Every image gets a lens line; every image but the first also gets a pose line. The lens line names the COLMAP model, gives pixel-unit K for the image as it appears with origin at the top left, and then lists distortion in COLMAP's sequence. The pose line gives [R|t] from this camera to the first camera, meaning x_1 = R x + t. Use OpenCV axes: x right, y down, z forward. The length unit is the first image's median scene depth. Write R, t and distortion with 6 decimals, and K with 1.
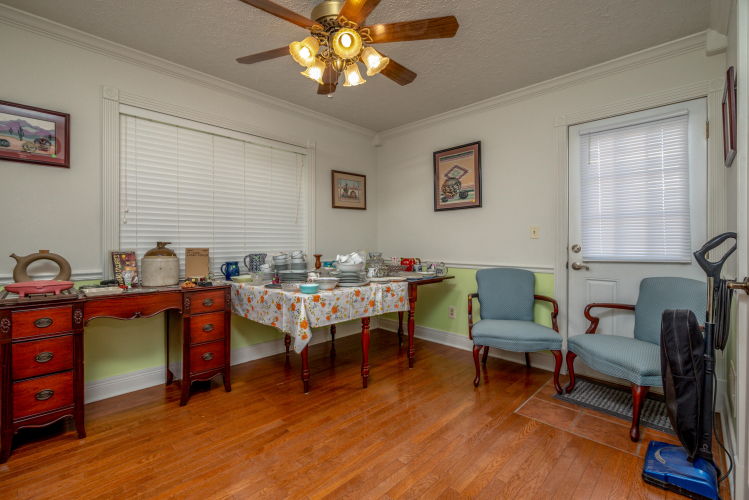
lens RADIAL K [[333.9, 0, 373.5], [0, 333.9, 238.8], [0, 0, 1]] dist [-0.000179, 0.000018]
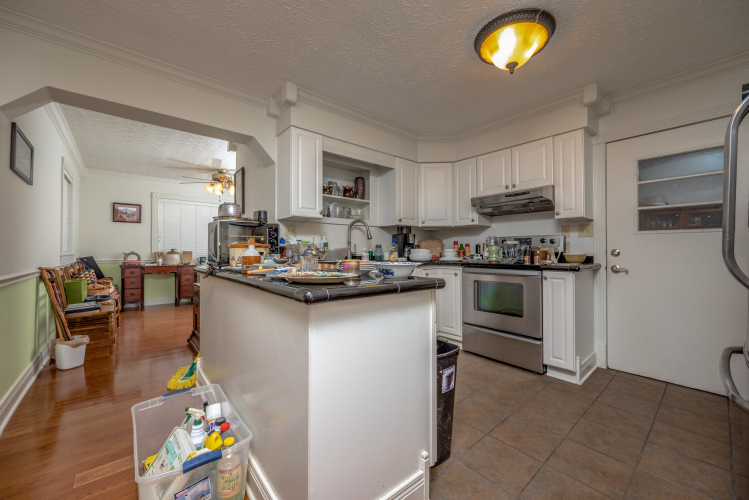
lens RADIAL K [[294.3, 0, 380.1], [0, 294.3, 248.1], [0, 0, 1]] dist [-0.000660, 0.000339]
pose [[0.997860, 0.006652, -0.065052, 1.347767], [-0.006708, 0.999977, -0.000650, -0.006935], [0.065046, 0.001085, 0.997882, -1.432123]]
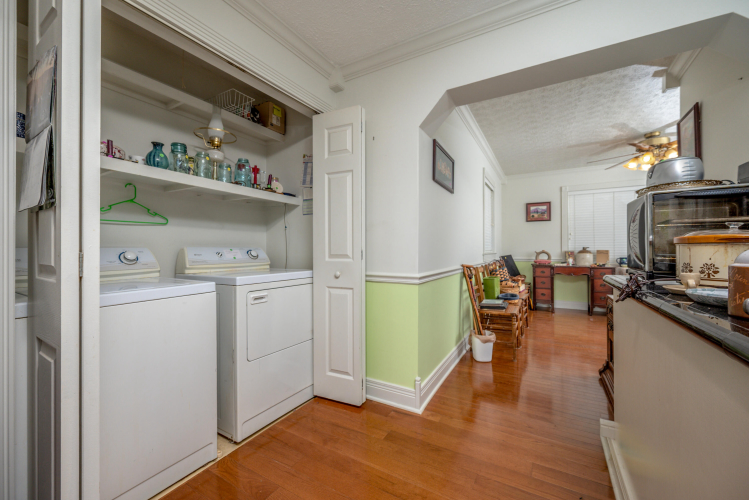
lens RADIAL K [[294.3, 0, 375.7], [0, 294.3, 248.9], [0, 0, 1]] dist [-0.000660, 0.000339]
pose [[0.255234, 0.002878, -0.966875, 1.106129], [0.009674, 0.999938, 0.005530, -0.005067], [0.966831, -0.010765, 0.255191, -1.057364]]
